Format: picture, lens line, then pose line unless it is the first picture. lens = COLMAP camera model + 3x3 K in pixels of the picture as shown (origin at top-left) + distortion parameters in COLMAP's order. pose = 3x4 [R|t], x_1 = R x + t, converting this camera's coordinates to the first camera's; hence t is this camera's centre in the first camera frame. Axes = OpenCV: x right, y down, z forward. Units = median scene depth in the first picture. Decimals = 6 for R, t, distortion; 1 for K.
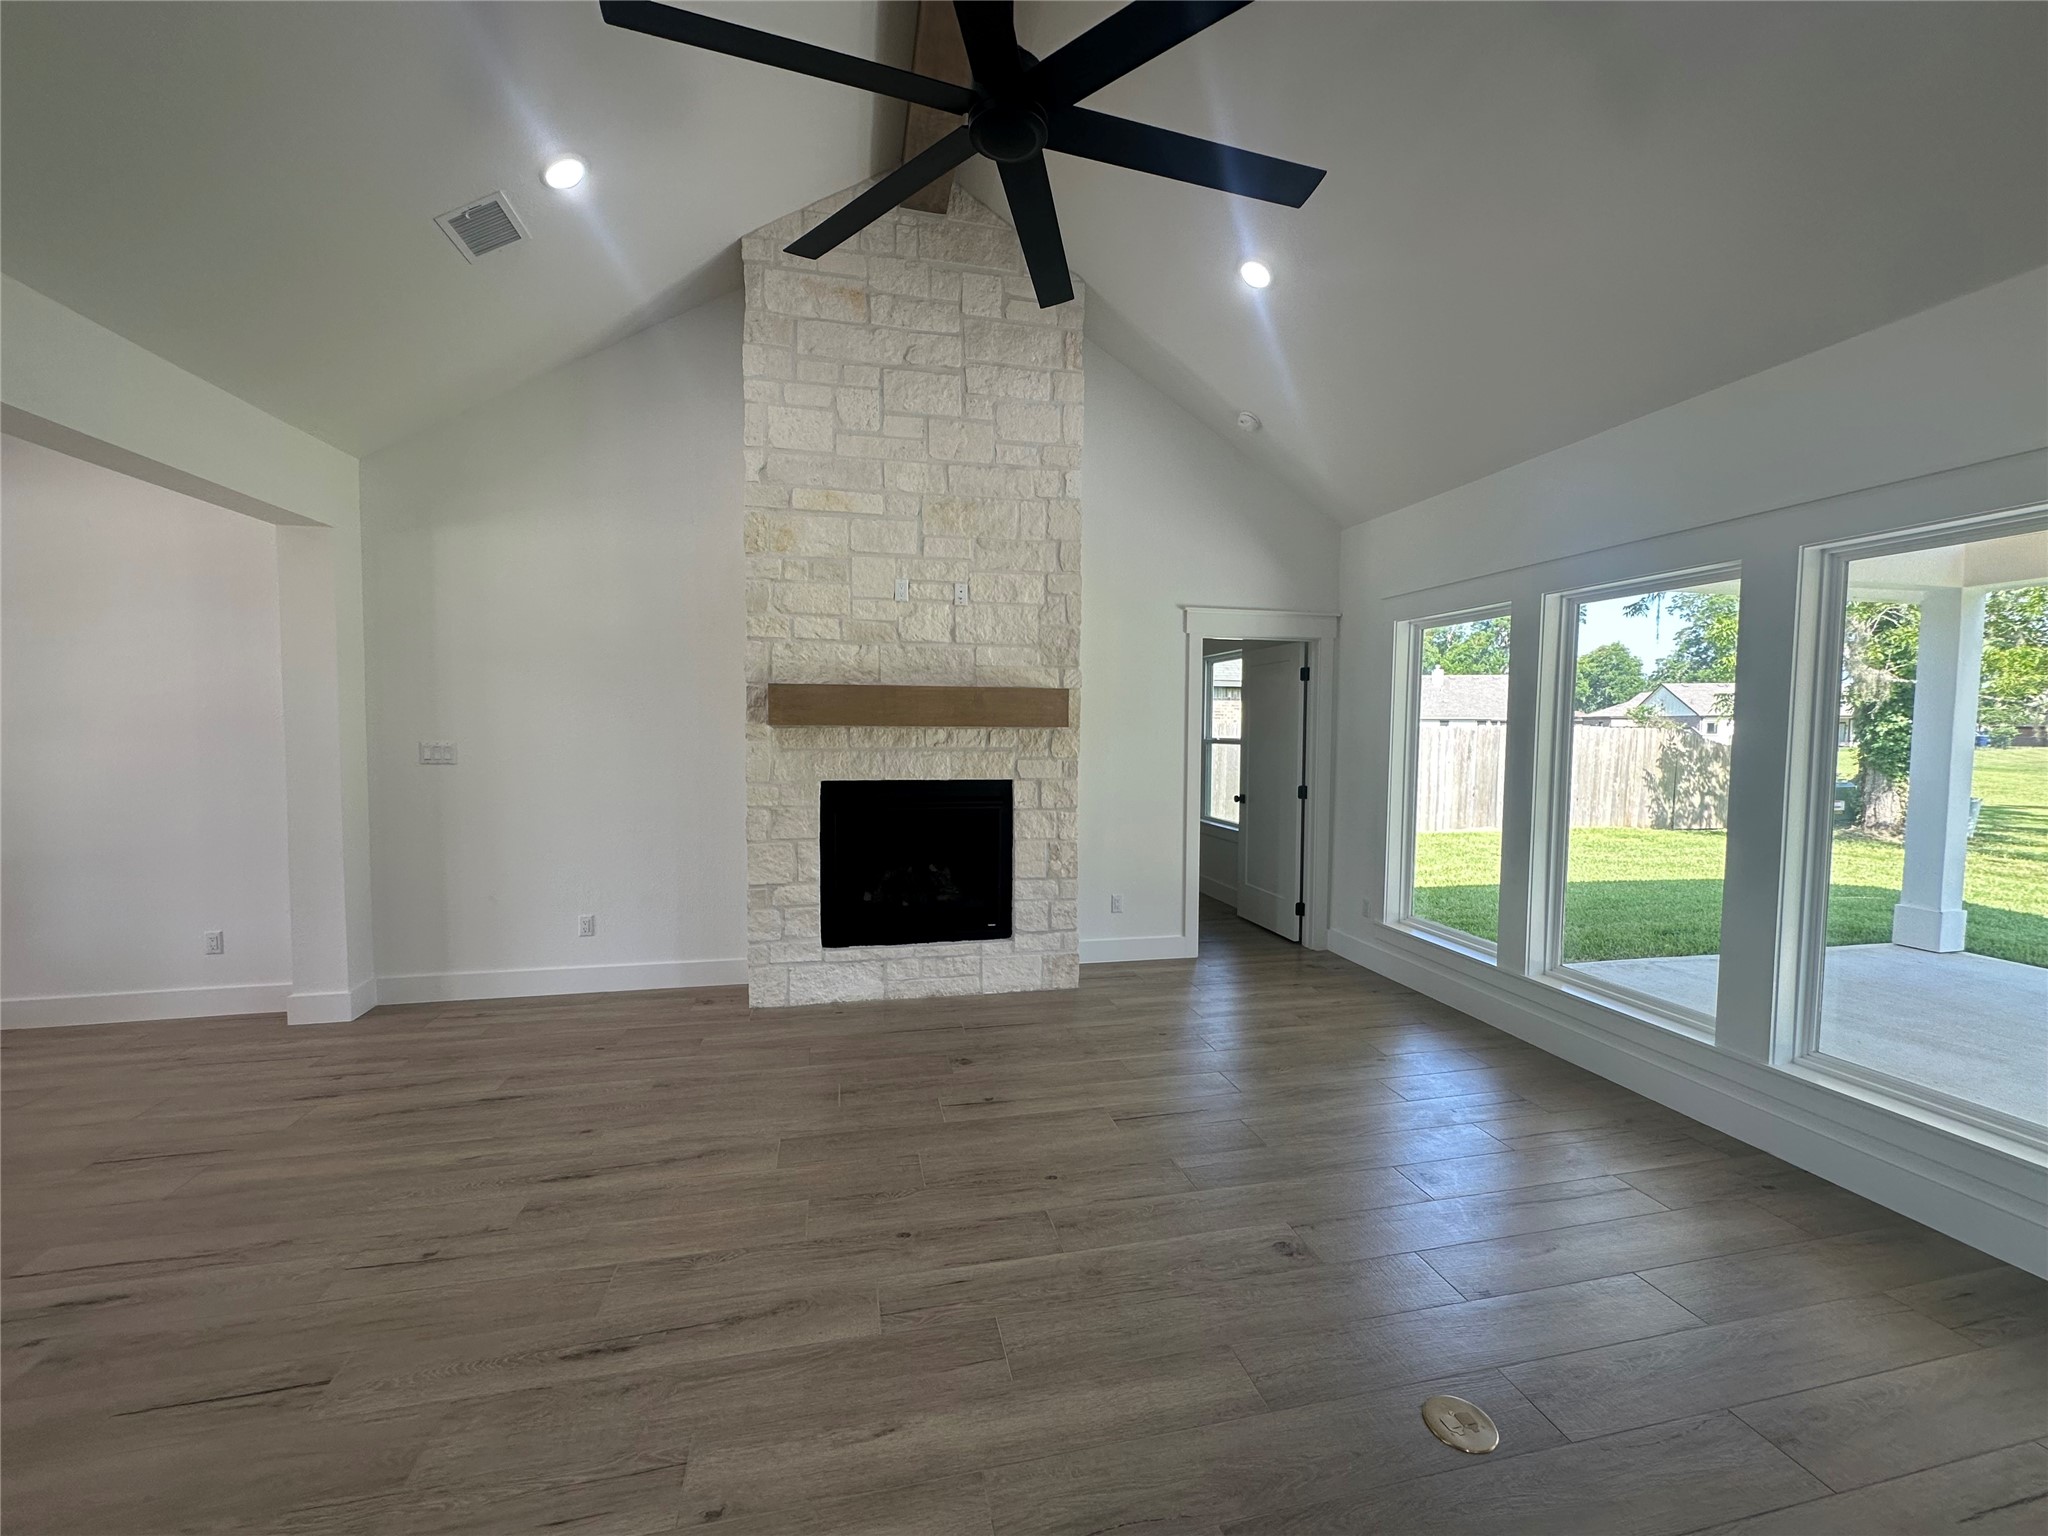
lens RADIAL K [[816.3, 0, 1022.5], [0, 816.3, 775.4], [0, 0, 1]] dist [-0.001031, -0.000006]
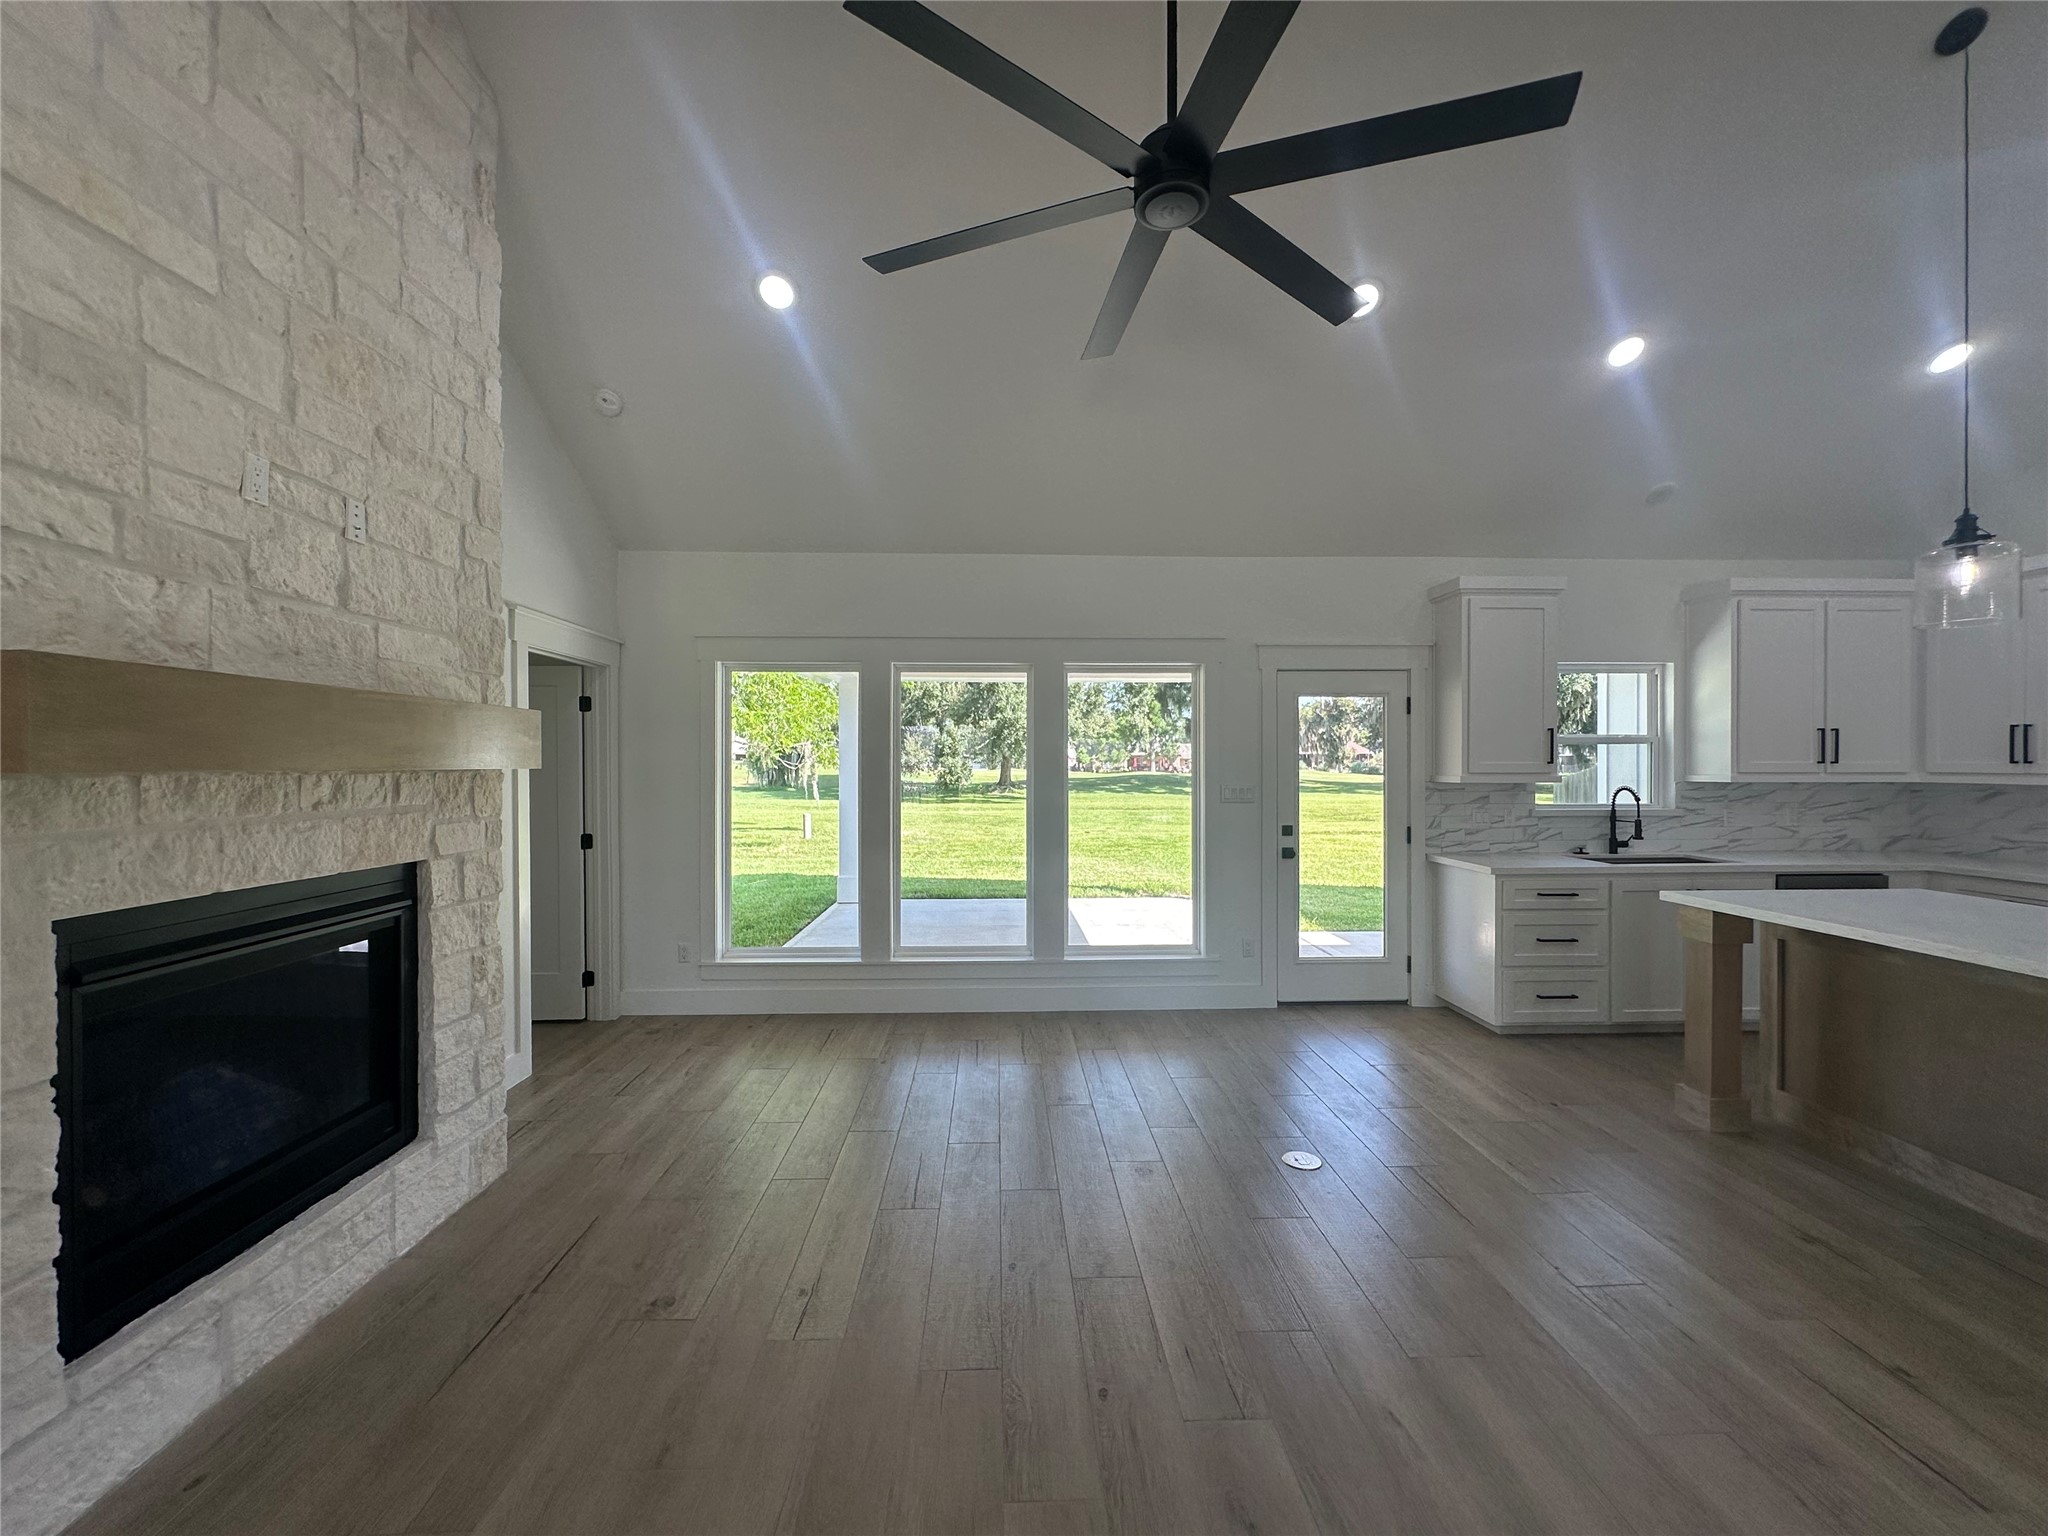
lens RADIAL K [[816.3, 0, 1027.0], [0, 816.3, 775.5], [0, 0, 1]] dist [-0.001031, -0.000006]
pose [[0.185979, -0.020454, 0.982341, -0.516708], [0.062797, 0.997987, 0.008891, -0.034221], [-0.980545, 0.060035, 0.186889, 0.483994]]
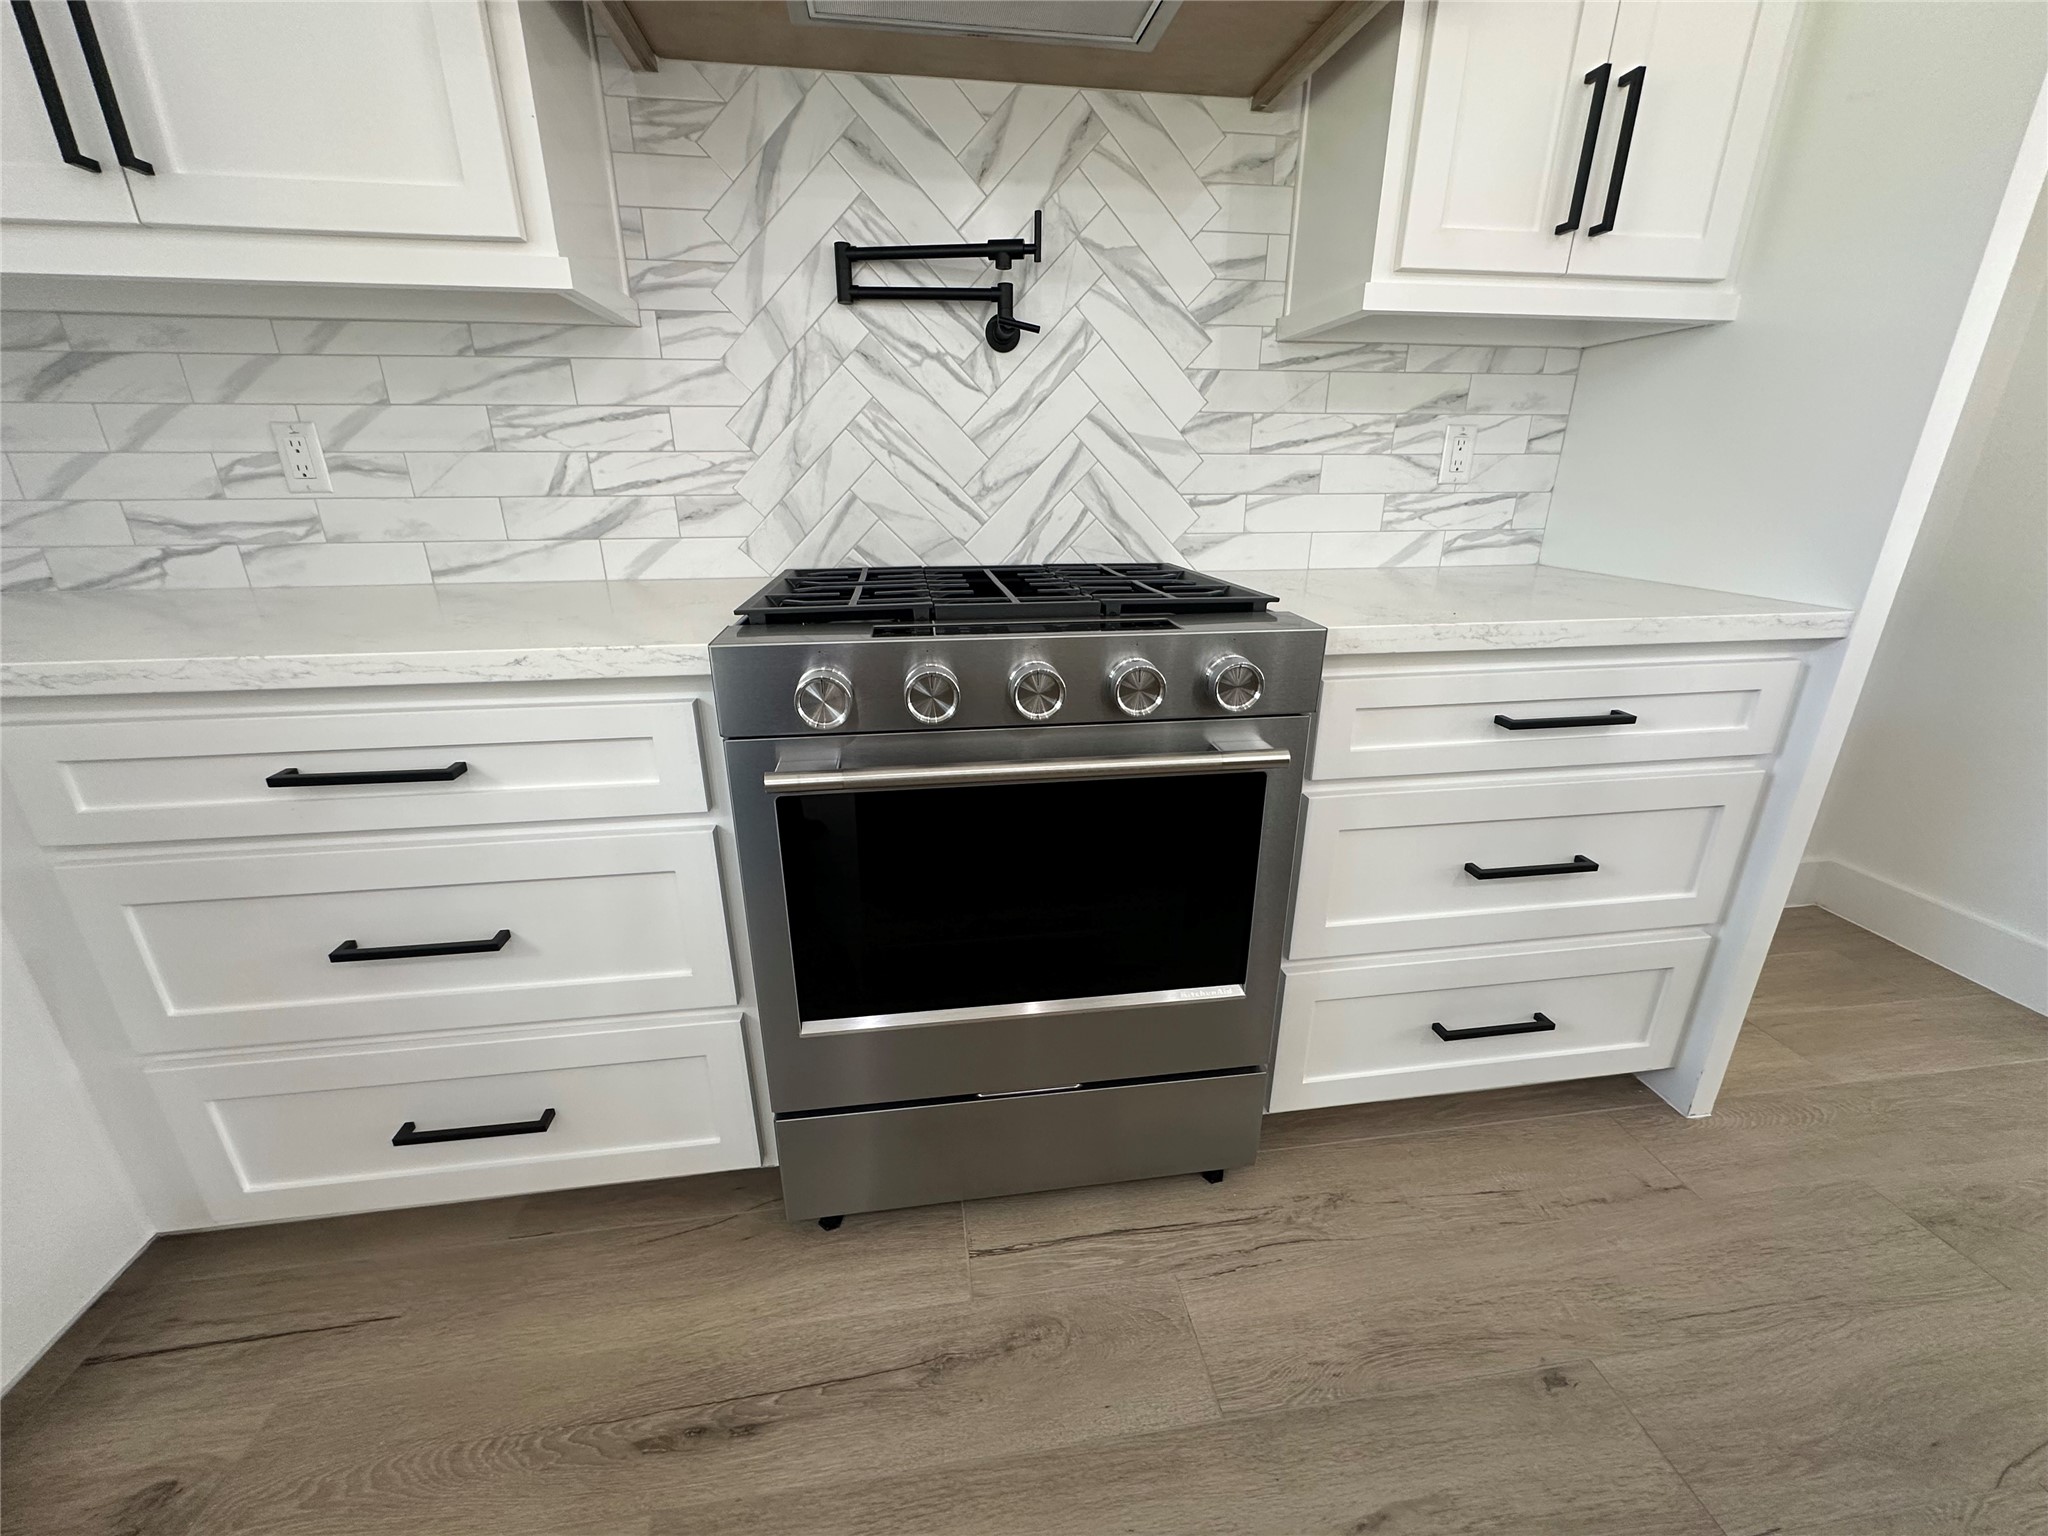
lens RADIAL K [[816.3, 0, 1015.0], [0, 816.3, 766.7], [0, 0, 1]] dist [-0.001031, -0.000006]
pose [[-0.995984, -0.037266, 0.081408, 0.395626], [-0.001845, 0.917610, 0.397478, 0.097623], [-0.089513, 0.395732, -0.913993, -0.257132]]
